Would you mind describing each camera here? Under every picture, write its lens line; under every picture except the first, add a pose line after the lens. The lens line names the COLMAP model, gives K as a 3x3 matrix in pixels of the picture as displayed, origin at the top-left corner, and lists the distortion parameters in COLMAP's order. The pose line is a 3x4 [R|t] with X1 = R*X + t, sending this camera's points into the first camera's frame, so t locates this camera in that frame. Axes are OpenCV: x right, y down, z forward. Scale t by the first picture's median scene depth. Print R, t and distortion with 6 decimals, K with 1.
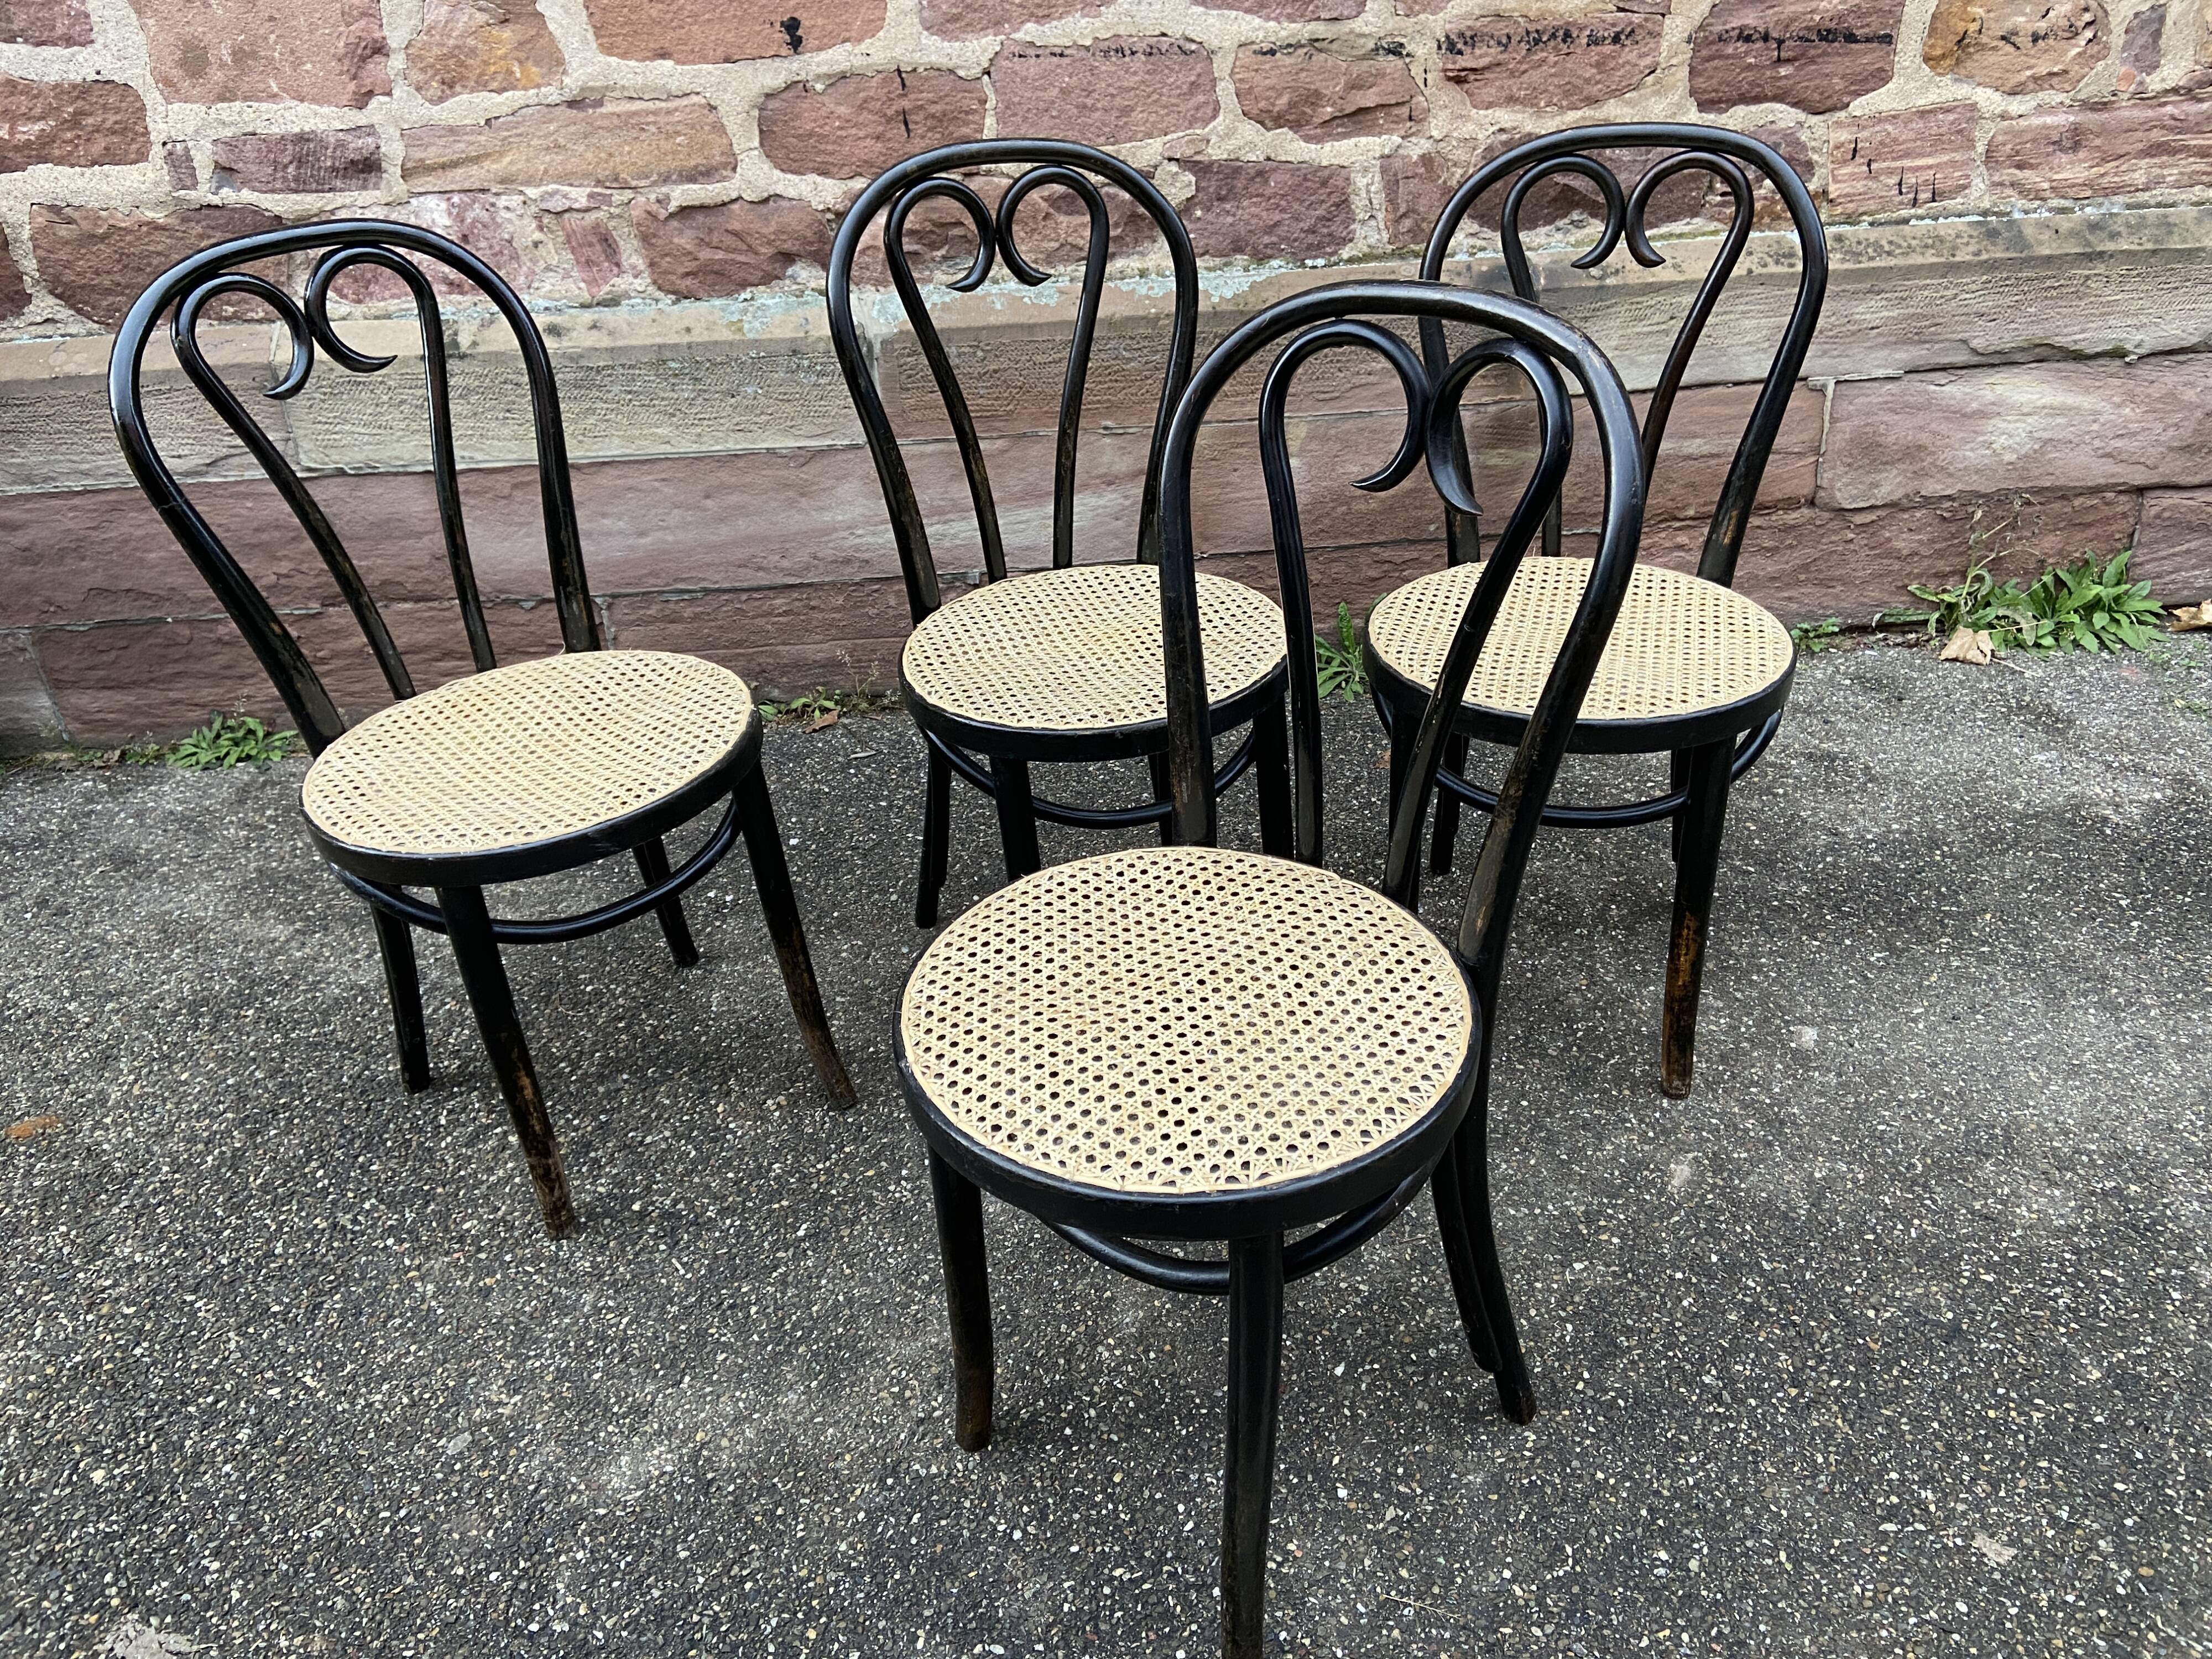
lens RADIAL K [[1664.9, 0, 1098.6], [0, 1664.9, 809.7], [0, 0, 1]] dist [0.134514, -0.178743]
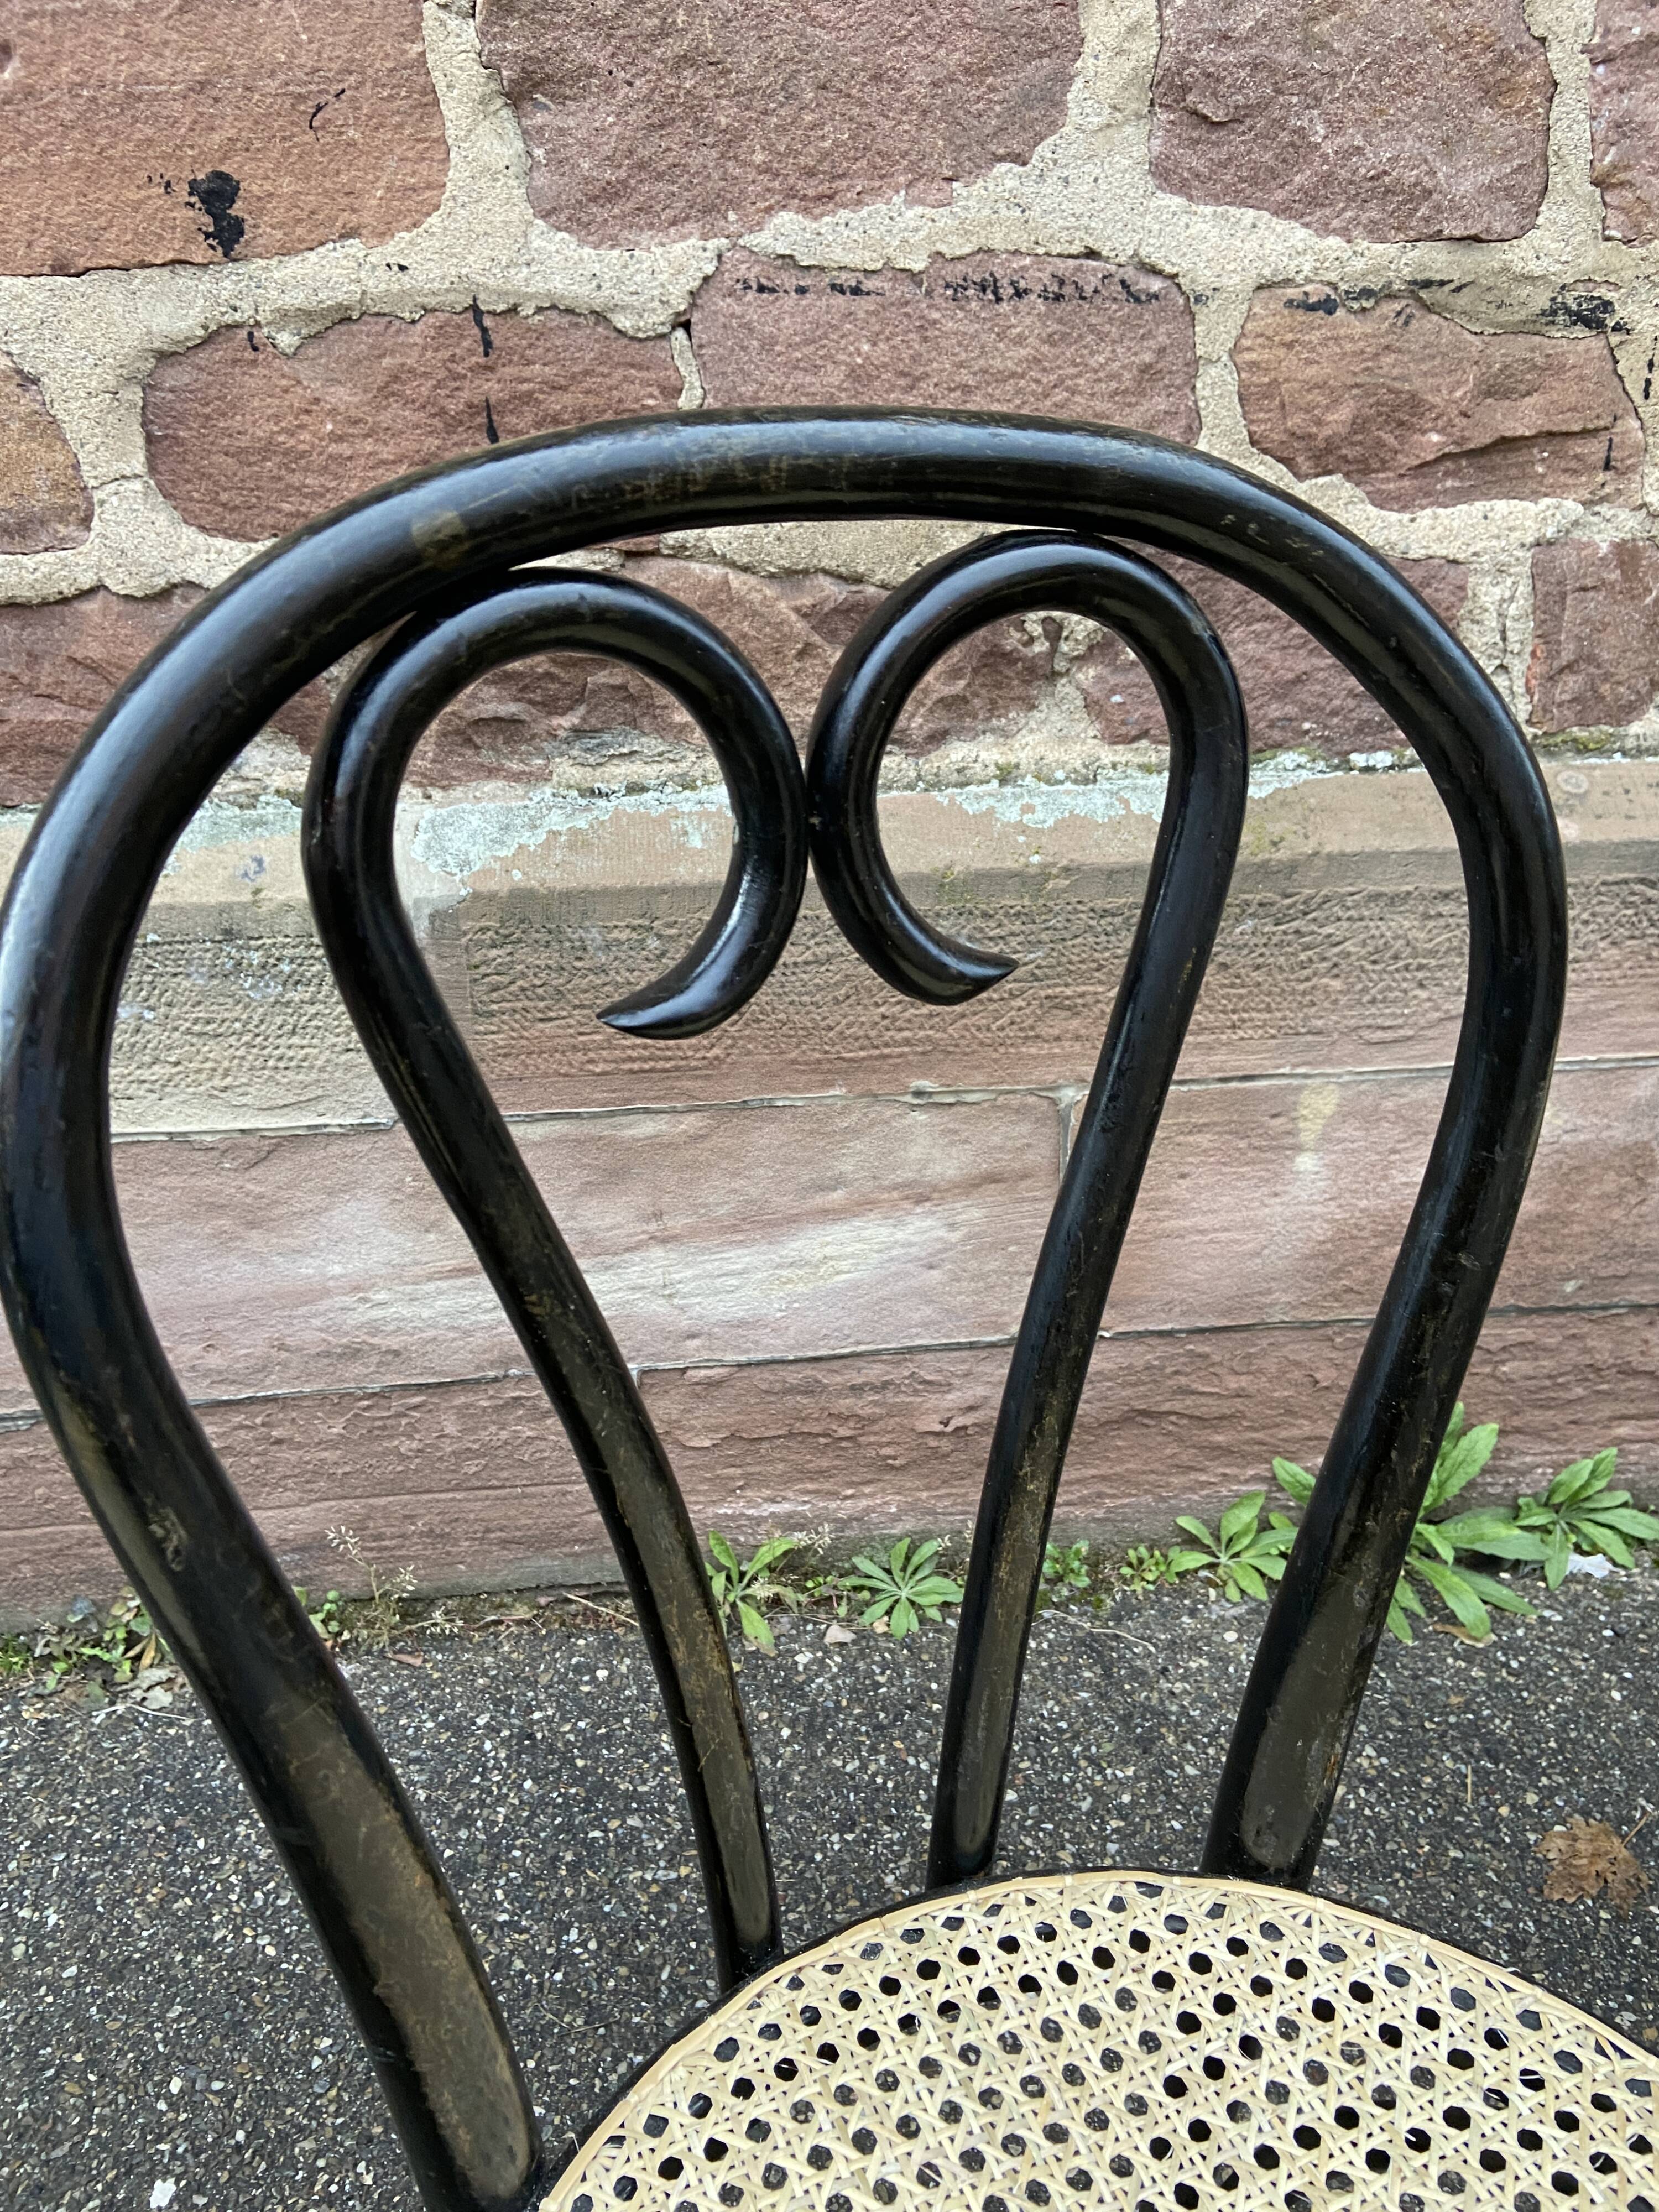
lens RADIAL K [[1667.4, 0, 827.6], [0, 1667.4, 1115.1], [0, 0, 1]] dist [0.138635, -0.189155]
pose [[0.997884, 0.012295, 0.063852, -0.052350], [-0.009824, 0.999196, -0.038868, -0.209615], [-0.064279, 0.038159, 0.997202, 0.554223]]
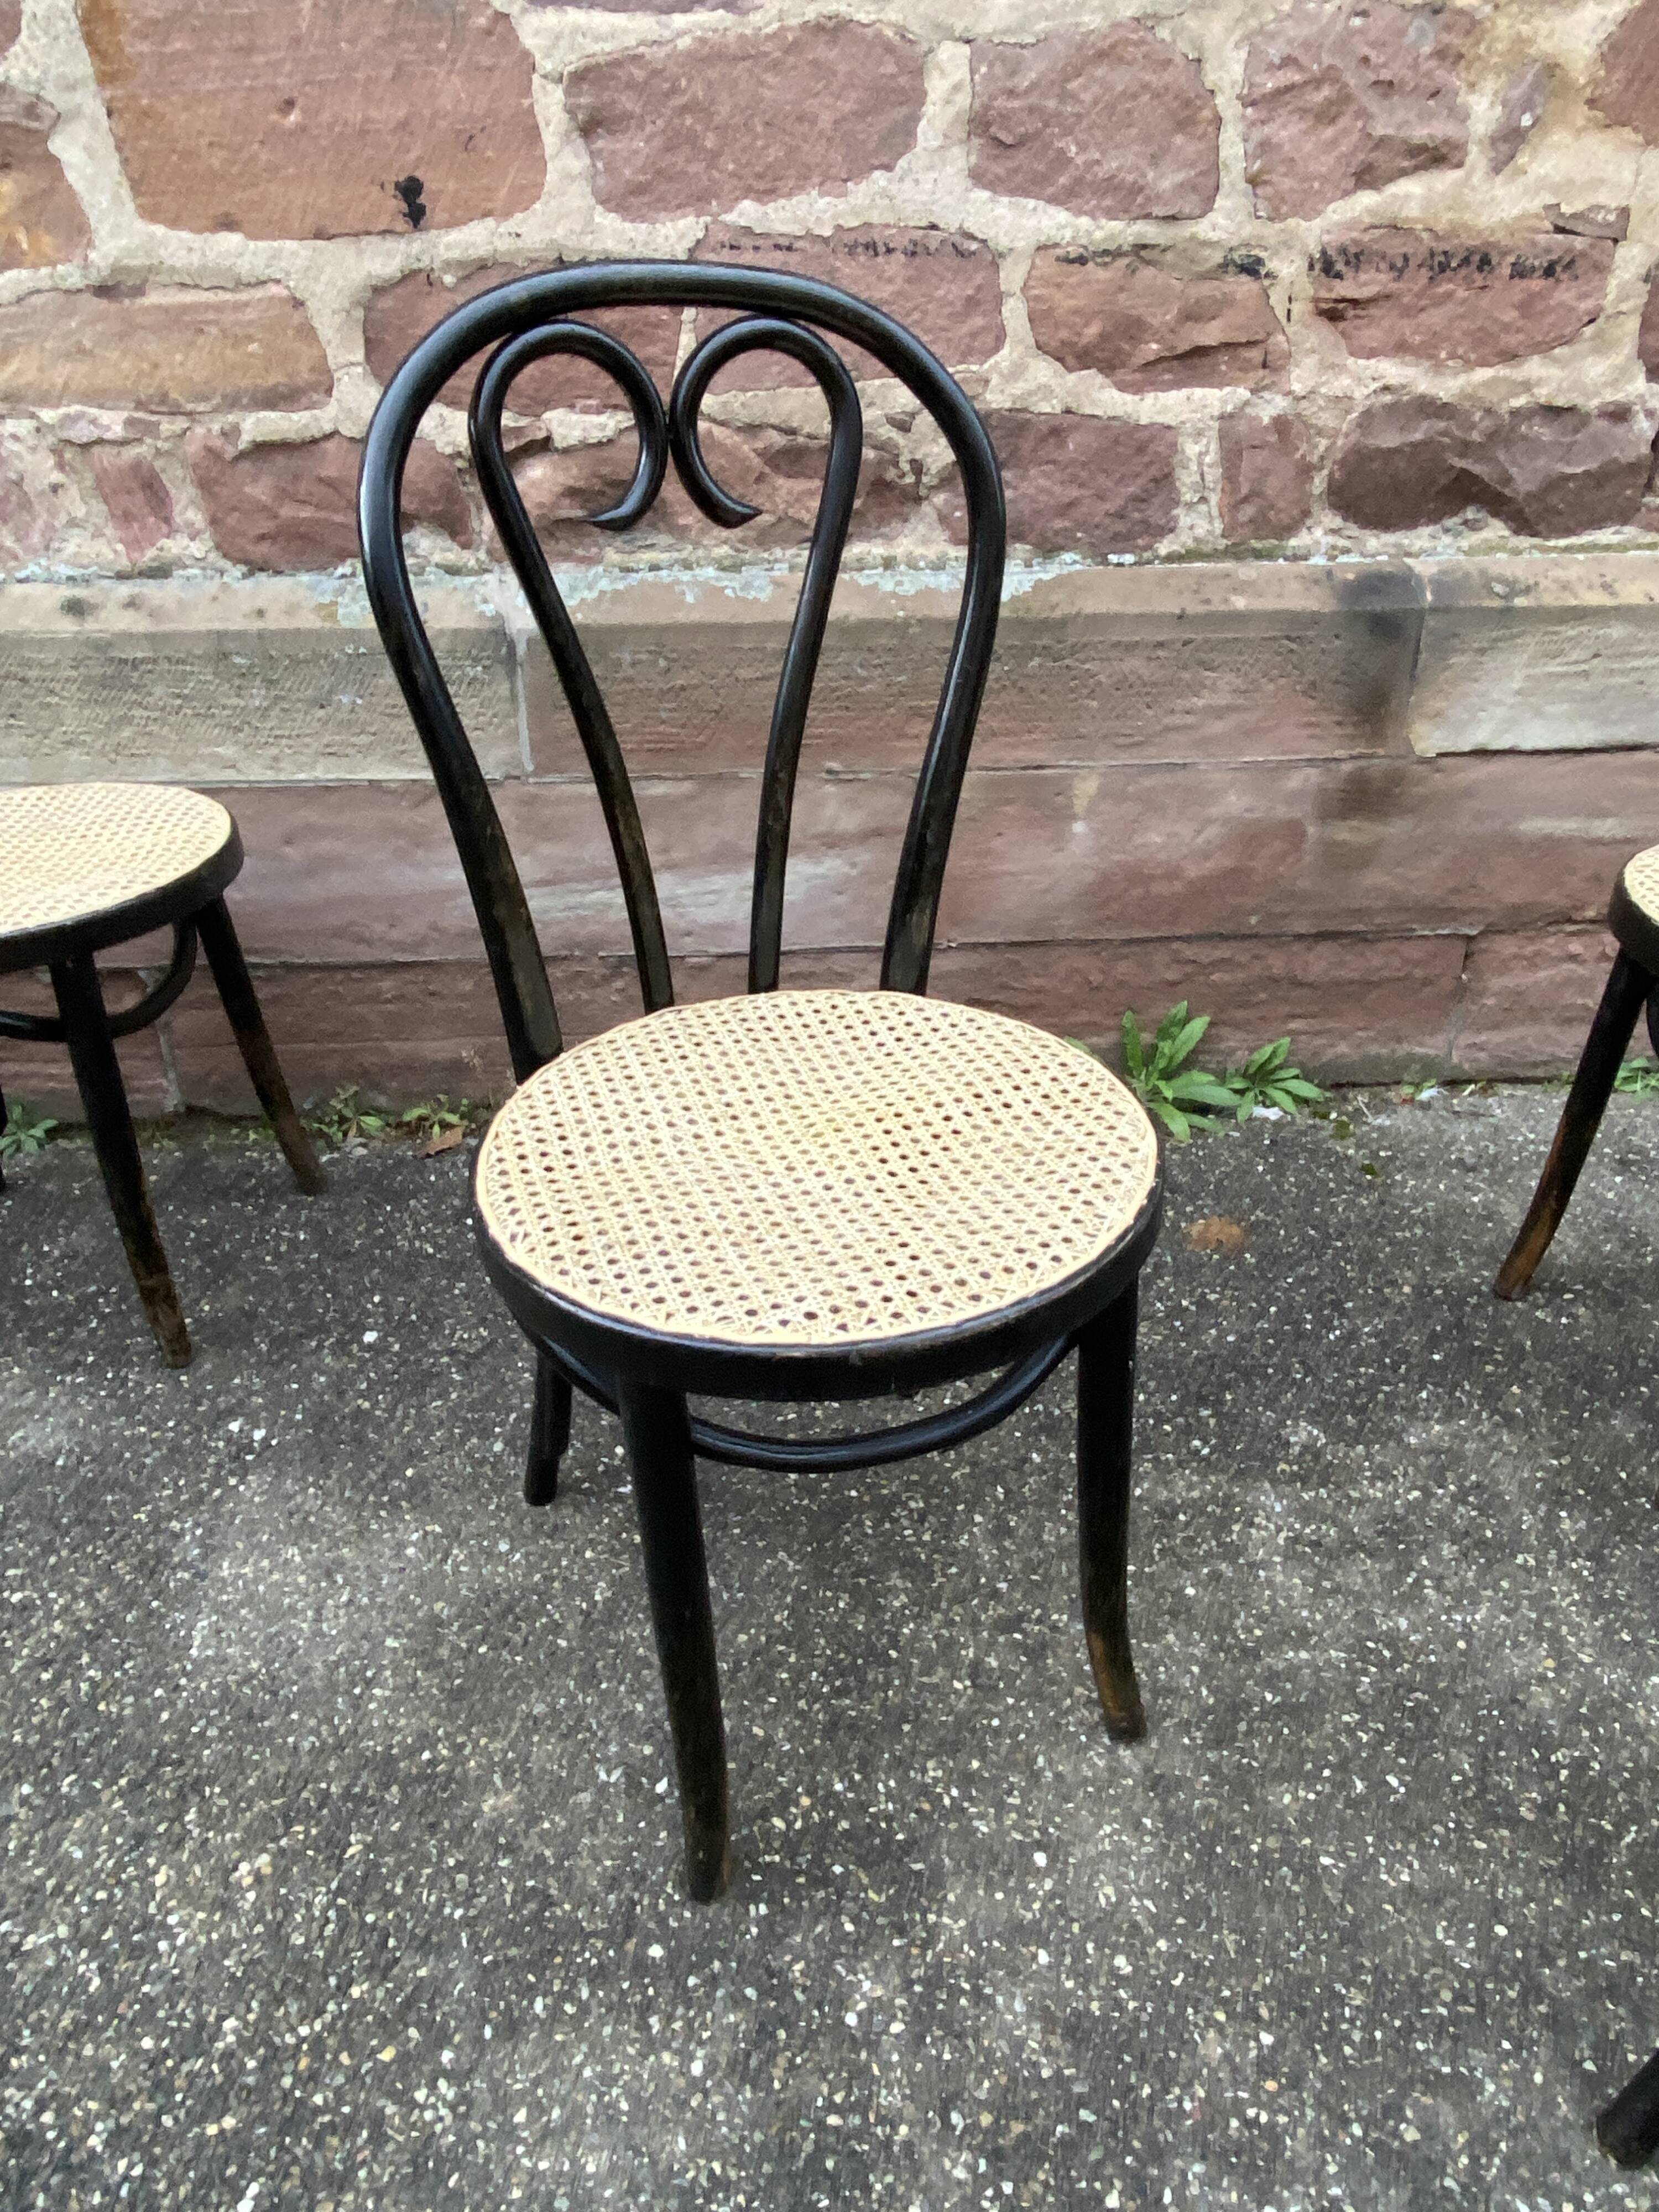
lens RADIAL K [[1505.6, 0, 819.1], [0, 1505.6, 1127.2], [0, 0, 1]] dist [0.064267, -0.079084]
pose [[0.999192, 0.036430, 0.016975, -0.006360], [-0.036604, 0.999280, 0.010029, -0.078819], [-0.016597, -0.010642, 0.999806, 0.341086]]
